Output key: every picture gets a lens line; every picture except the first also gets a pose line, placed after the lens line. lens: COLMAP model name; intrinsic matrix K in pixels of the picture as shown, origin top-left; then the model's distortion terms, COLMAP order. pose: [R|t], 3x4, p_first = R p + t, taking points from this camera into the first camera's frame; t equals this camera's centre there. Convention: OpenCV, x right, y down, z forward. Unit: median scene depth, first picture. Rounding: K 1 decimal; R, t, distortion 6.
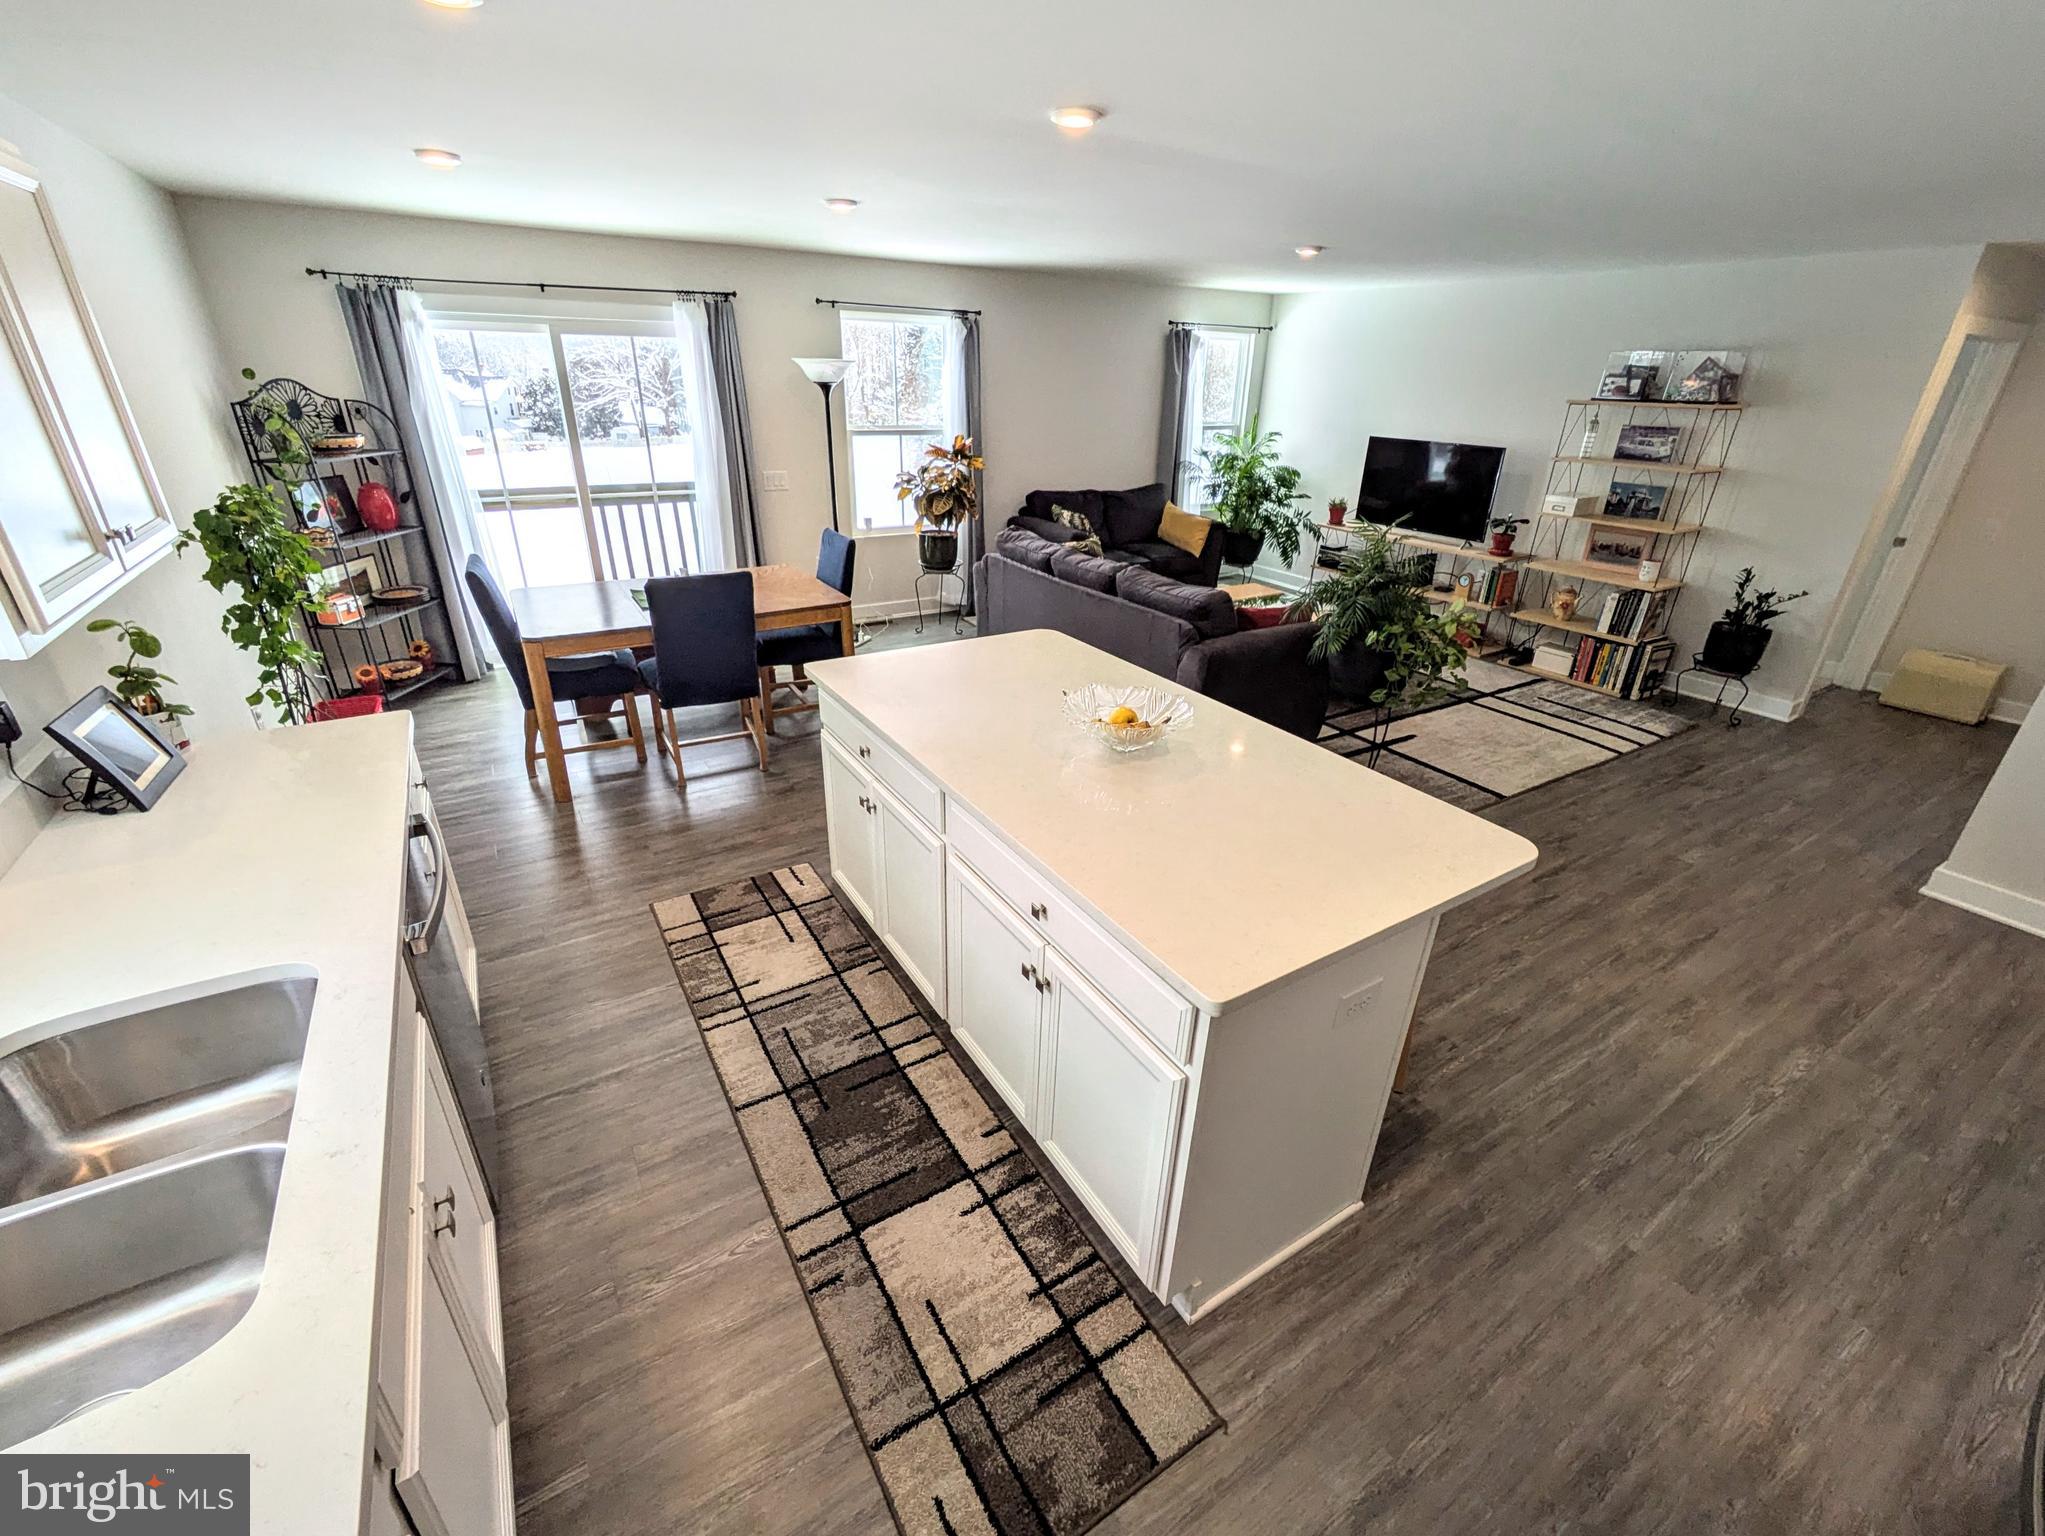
lens RADIAL K [[856.7, 0, 1022.5], [0, 856.7, 768.0], [0, 0, 1]] dist [-0.000095, 0.000243]
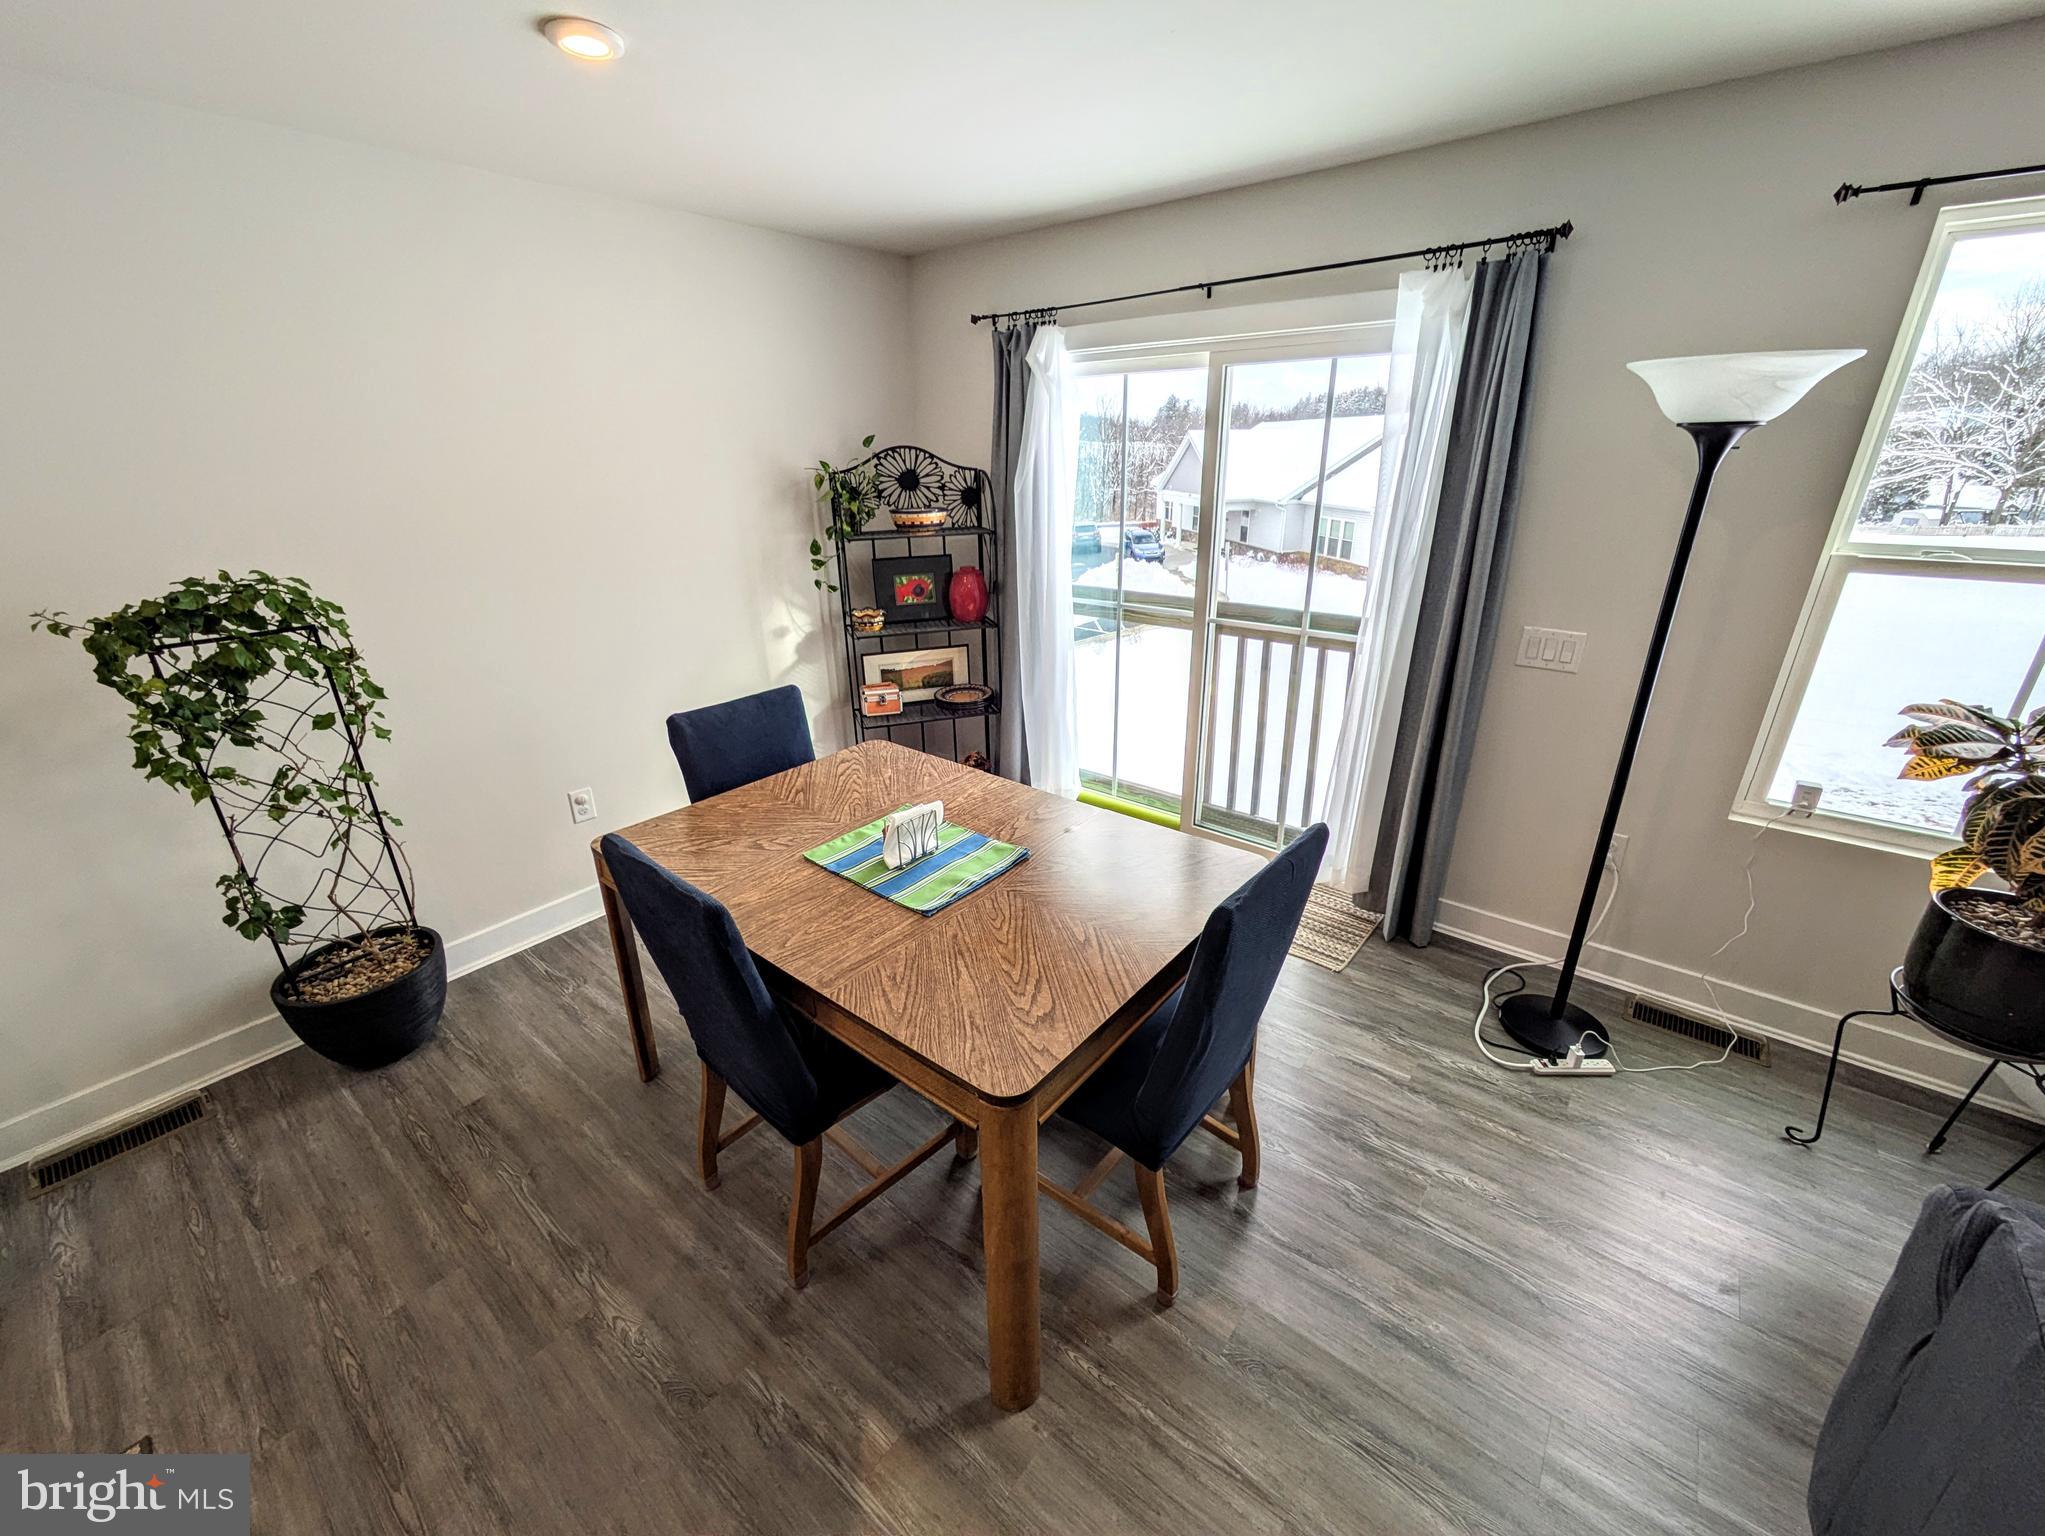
lens RADIAL K [[813.8, 0, 1020.2], [0, 813.8, 774.1], [0, 0, 1]] dist [0.001684, 0.000484]
pose [[0.329823, 0.330703, -0.884224, 0.023168], [-0.377907, 0.904566, 0.197349, -0.302494], [0.865103, 0.269064, 0.423322, 0.706948]]
